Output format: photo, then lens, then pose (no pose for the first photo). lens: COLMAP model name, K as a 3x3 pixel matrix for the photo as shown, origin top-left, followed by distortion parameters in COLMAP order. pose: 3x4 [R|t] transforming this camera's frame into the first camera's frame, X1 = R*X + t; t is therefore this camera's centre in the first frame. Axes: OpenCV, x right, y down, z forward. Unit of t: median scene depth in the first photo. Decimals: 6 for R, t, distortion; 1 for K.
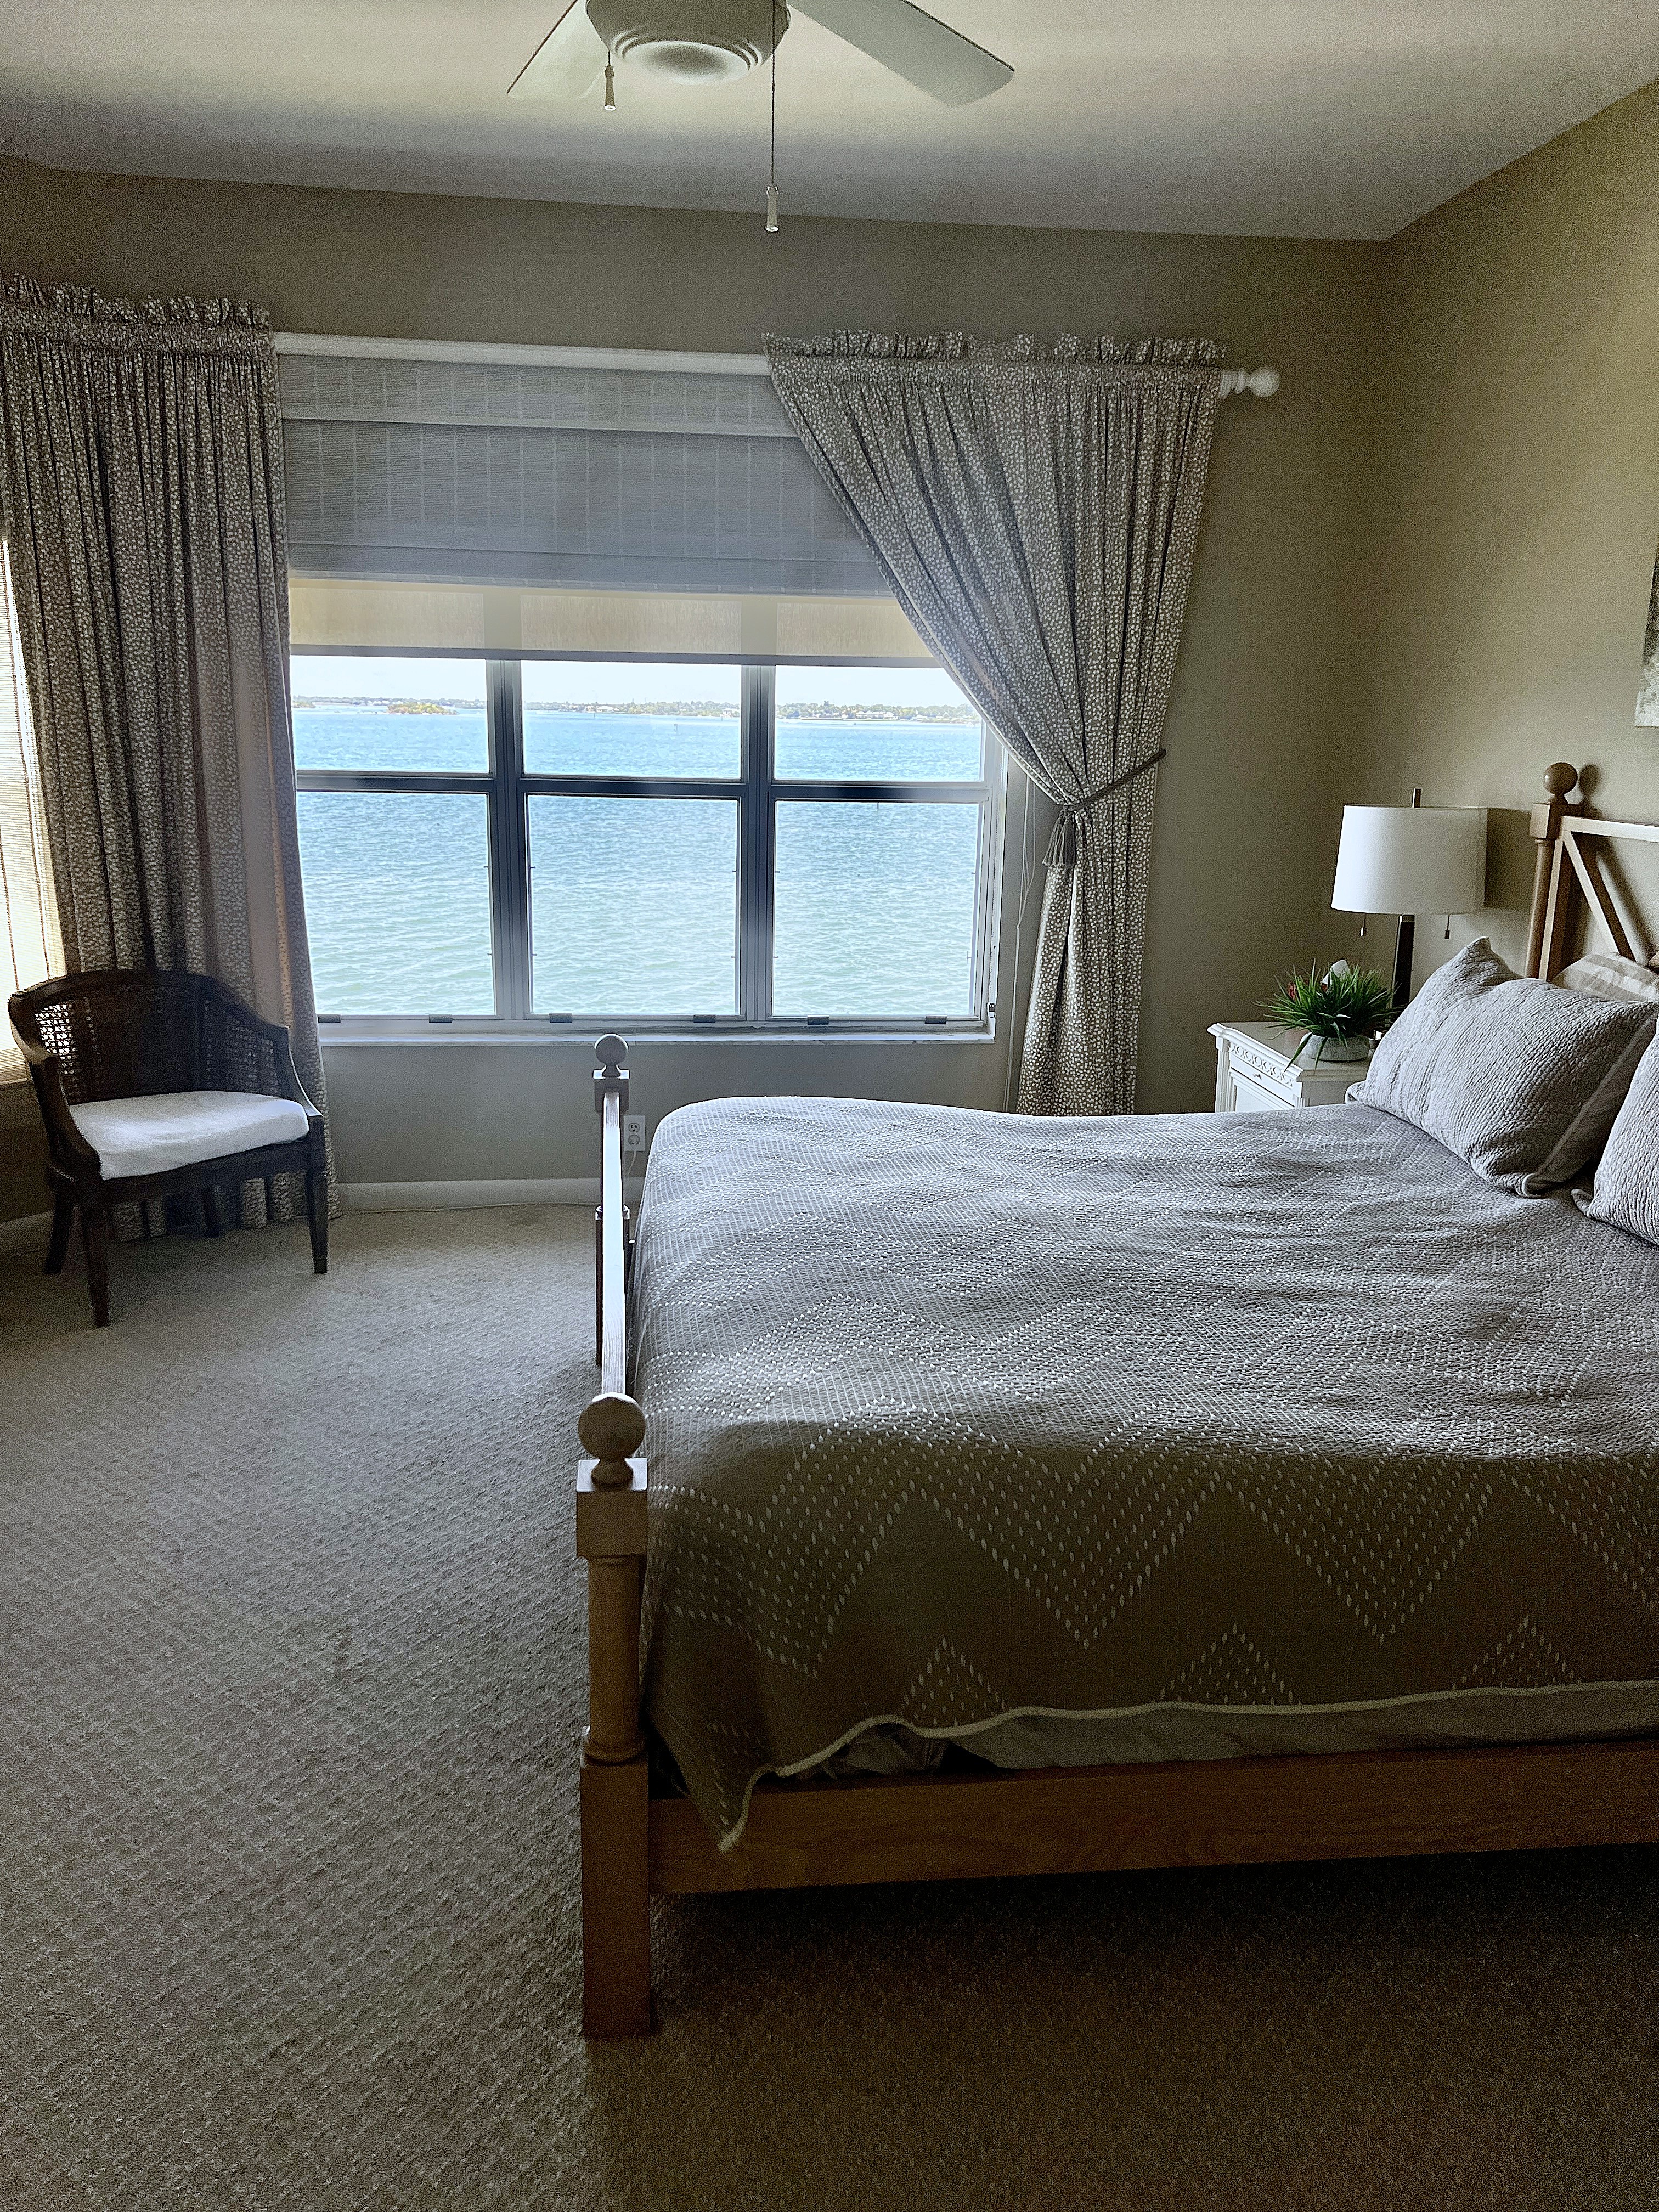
lens RADIAL K [[1679.1, 0, 823.8], [0, 1679.1, 1083.6], [0, 0, 1]] dist [0.130678, -0.272074]
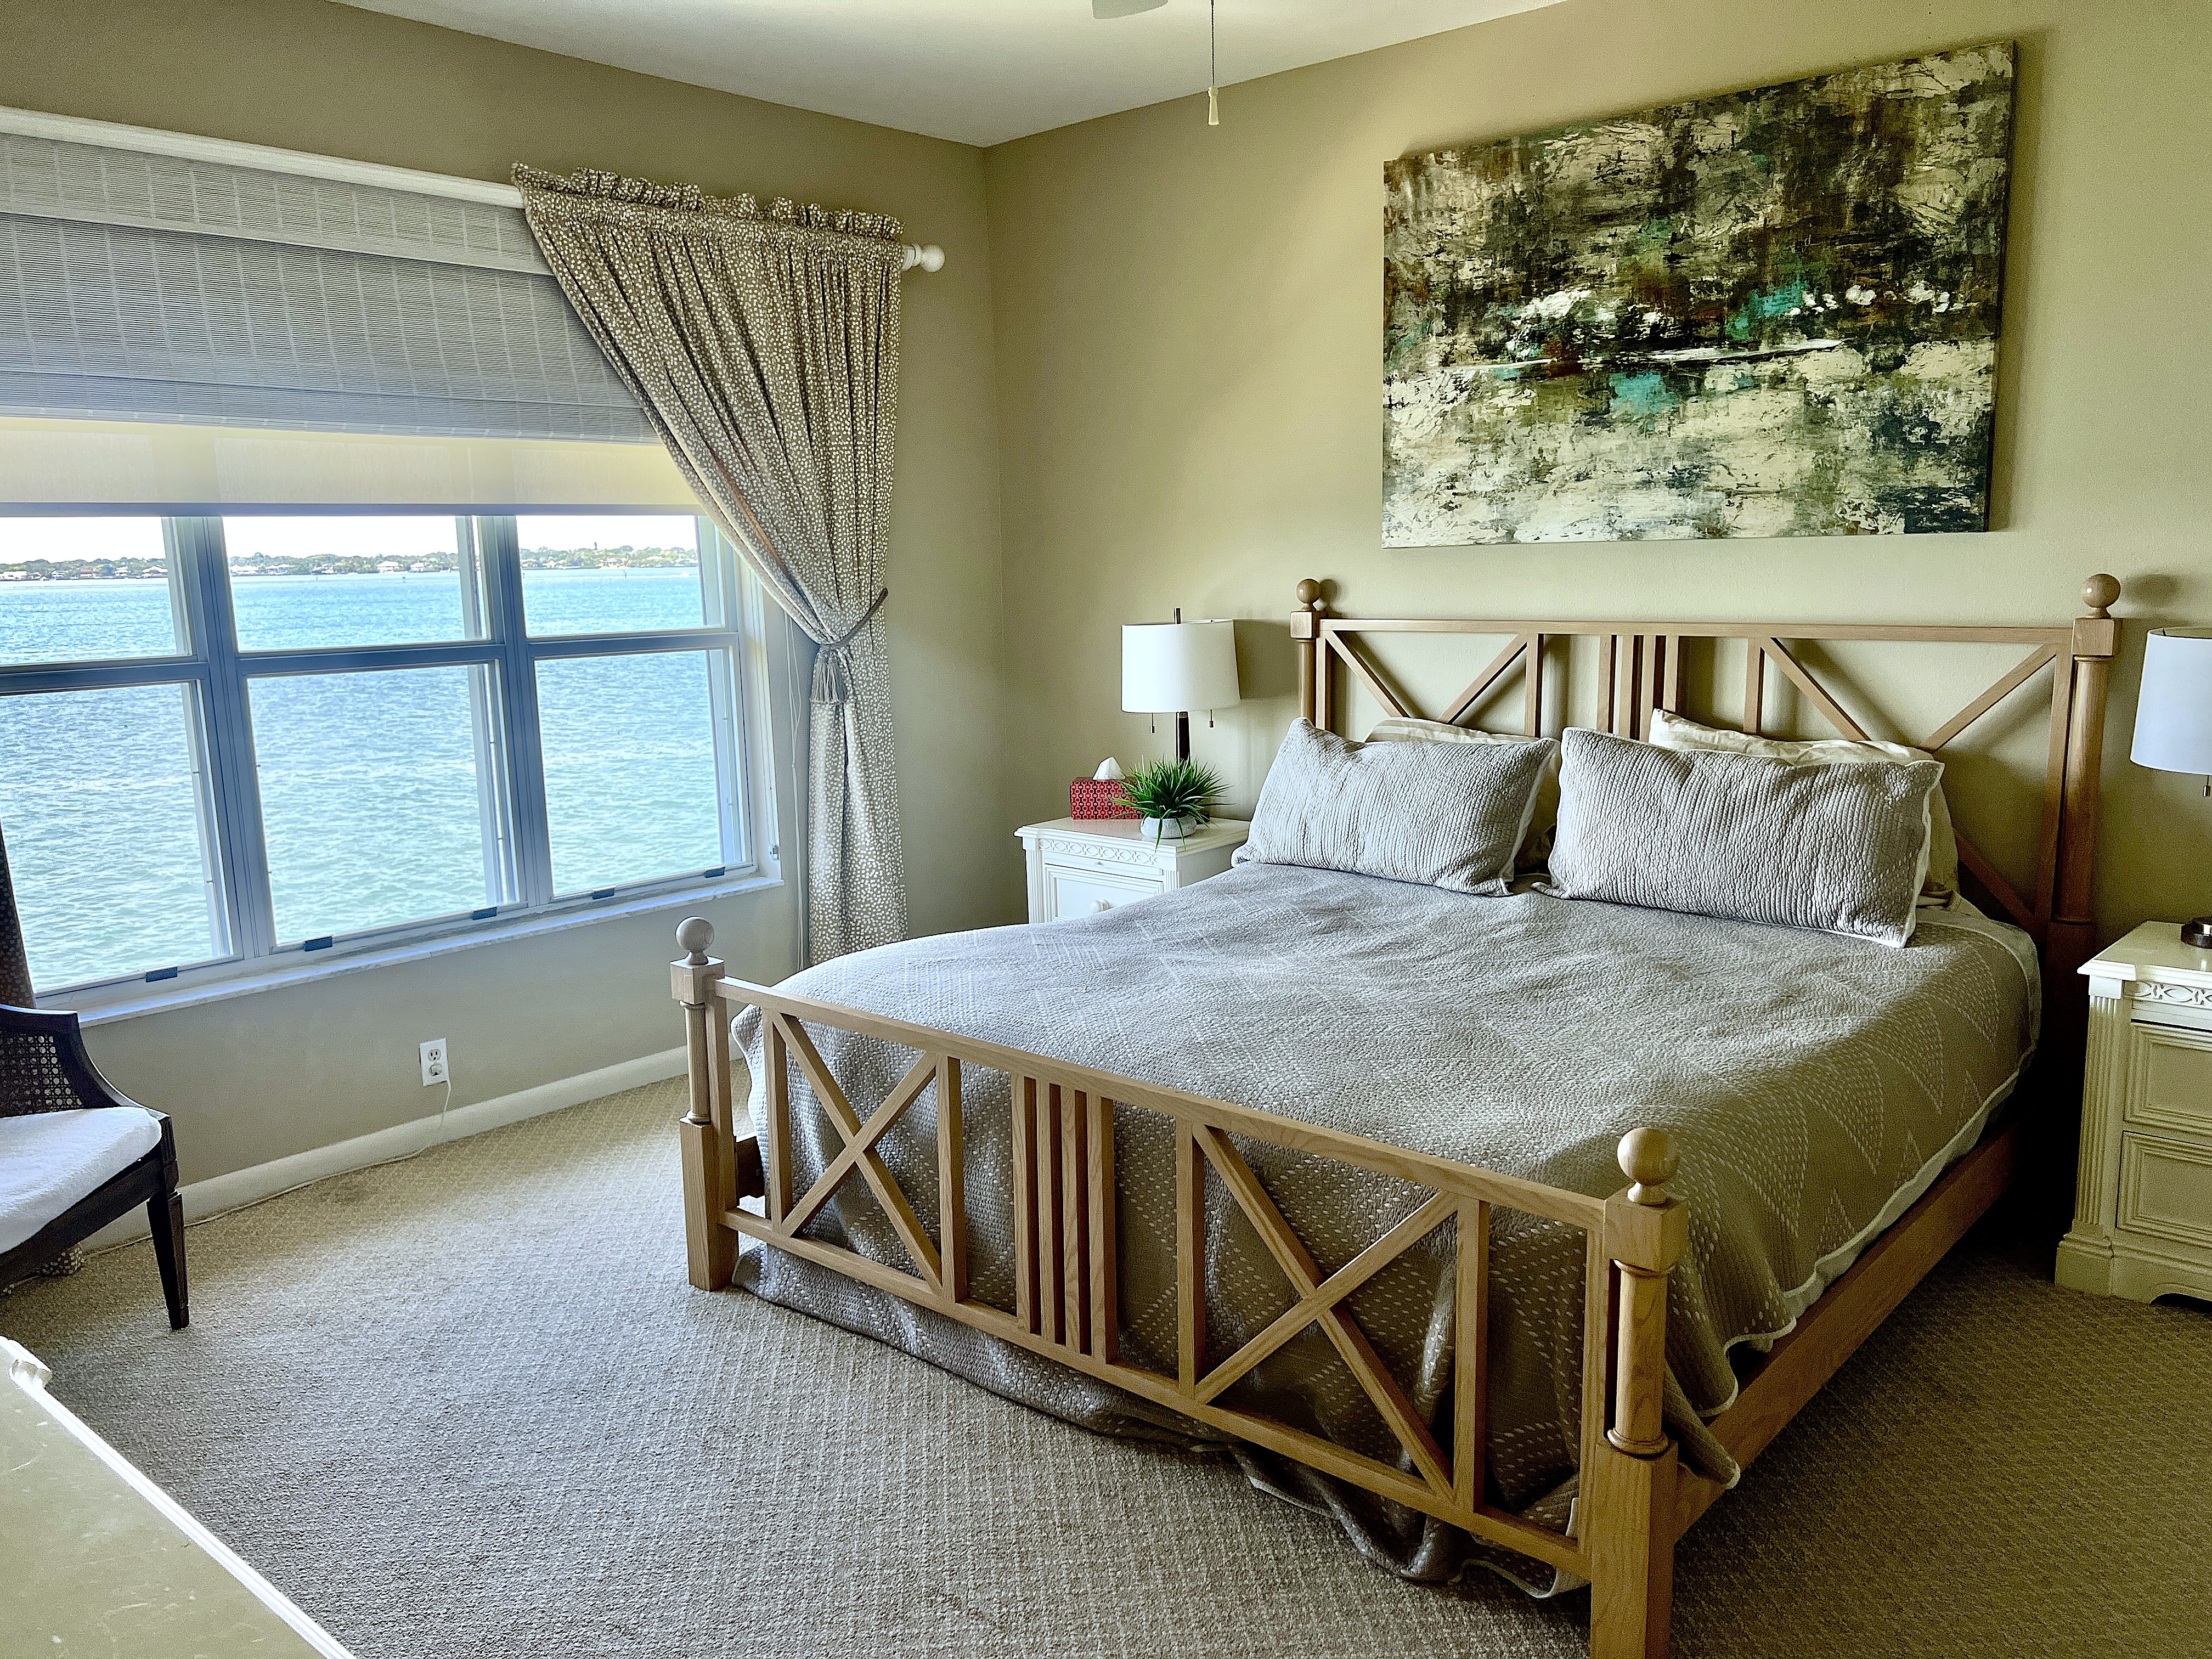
lens RADIAL K [[1670.8, 0, 1106.0], [0, 1670.8, 829.5], [0, 0, 1]] dist [0.062906, -0.075648]
pose [[0.739608, -0.144876, 0.657260, -0.448904], [0.180309, 0.983512, 0.013890, -0.039280], [-0.648436, 0.108237, 0.753536, 0.139699]]
